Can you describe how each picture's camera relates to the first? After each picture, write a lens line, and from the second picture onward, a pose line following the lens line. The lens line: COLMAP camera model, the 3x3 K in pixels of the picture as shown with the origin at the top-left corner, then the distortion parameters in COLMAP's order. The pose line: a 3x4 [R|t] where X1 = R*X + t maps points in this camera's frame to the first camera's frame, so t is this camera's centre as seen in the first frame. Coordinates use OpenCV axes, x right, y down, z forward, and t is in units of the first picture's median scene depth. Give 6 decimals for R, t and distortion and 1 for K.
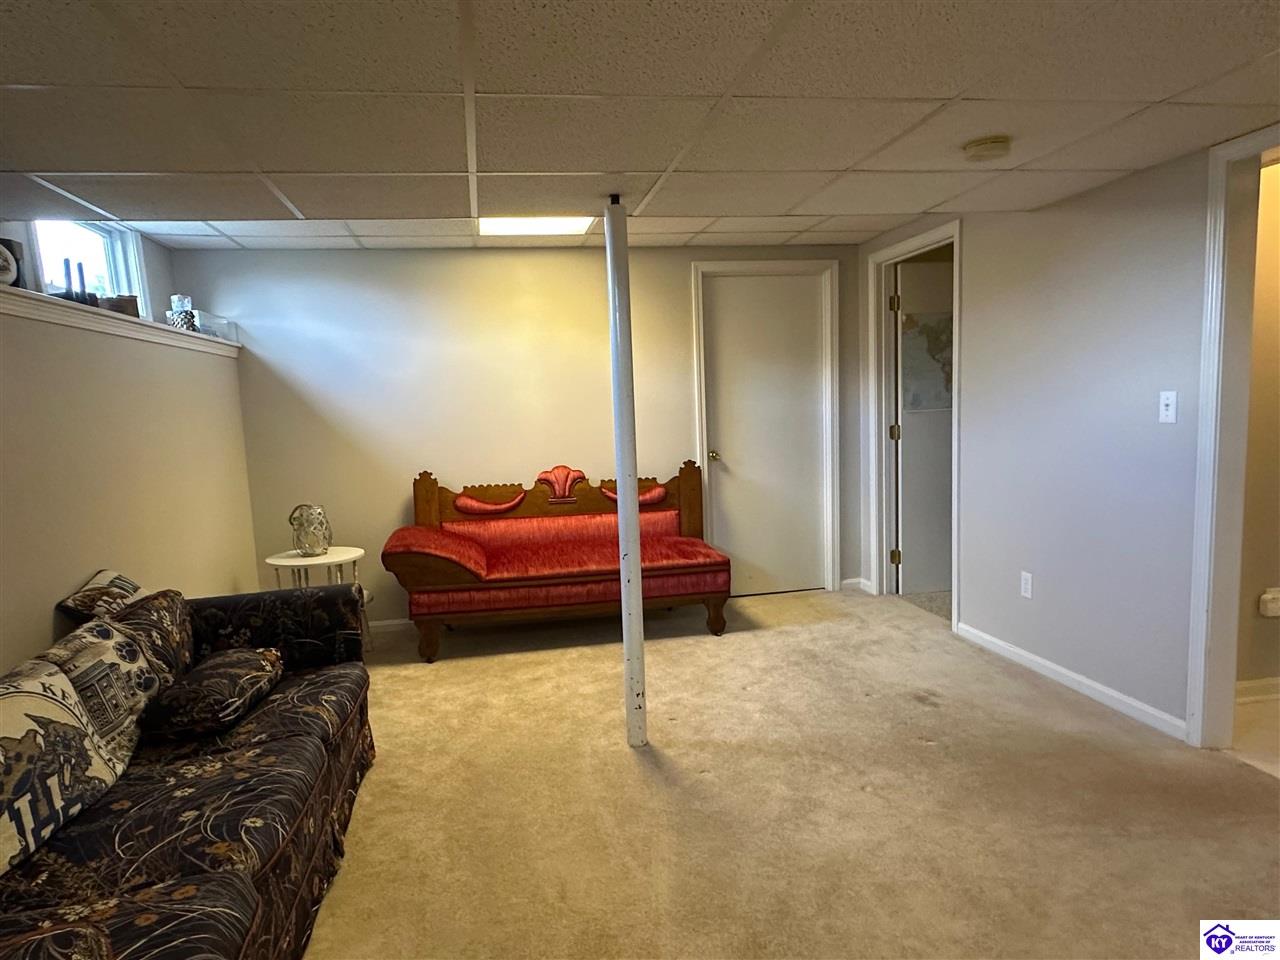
lens RADIAL K [[788.9, 0, 635.2], [0, 788.9, 488.4], [0, 0, 1]] dist [0.001543, -0.000186]
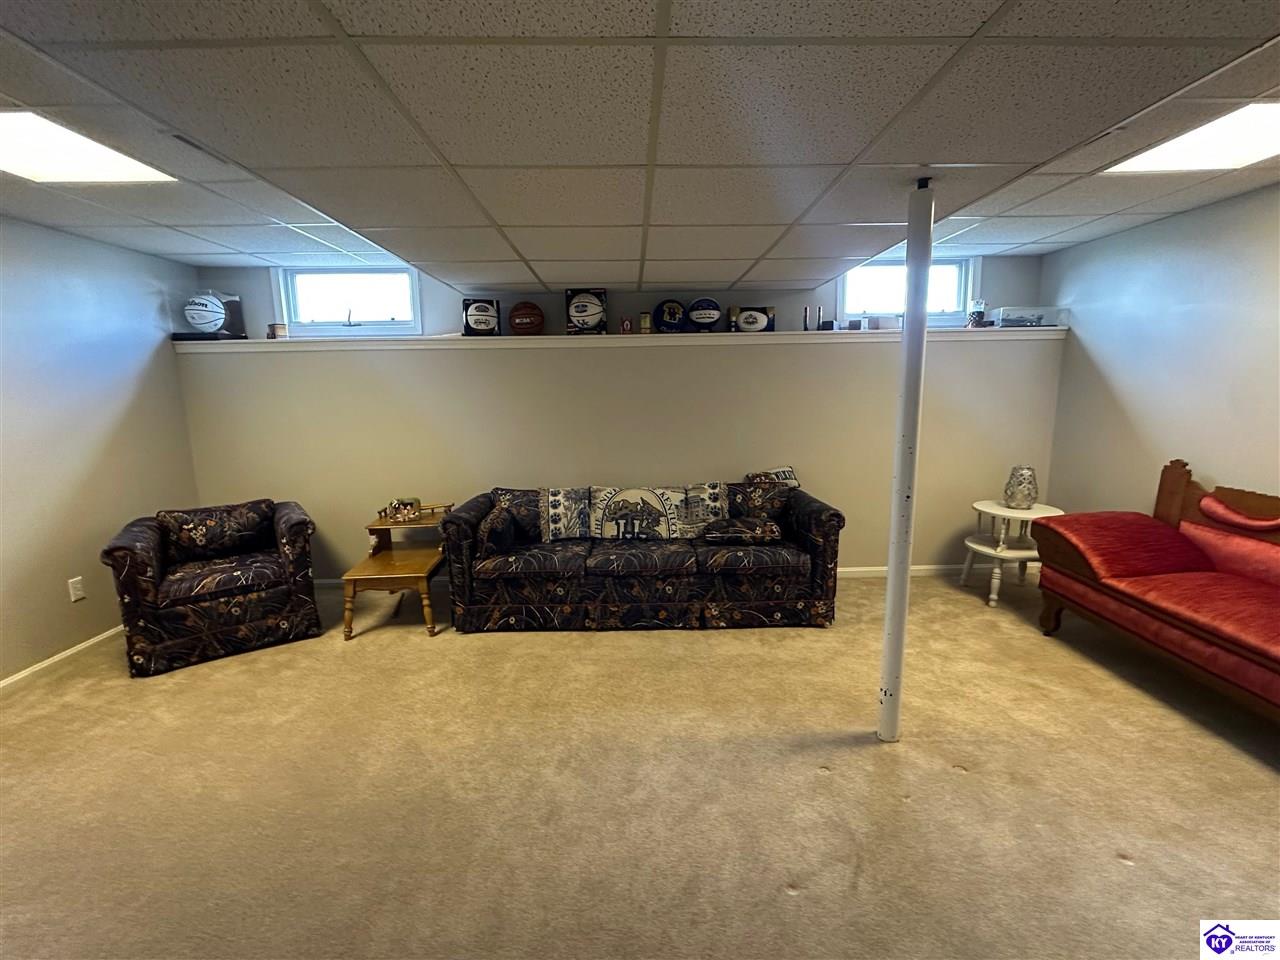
lens RADIAL K [[566.3, 0, 634.9], [0, 566.3, 474.9], [0, 0, 1]] dist [0.001045, -0.000279]
pose [[-0.176628, 0.198910, -0.963970, 0.821727], [-0.084666, 0.972667, 0.216218, -0.161858], [0.980630, 0.119805, -0.154959, 0.881878]]
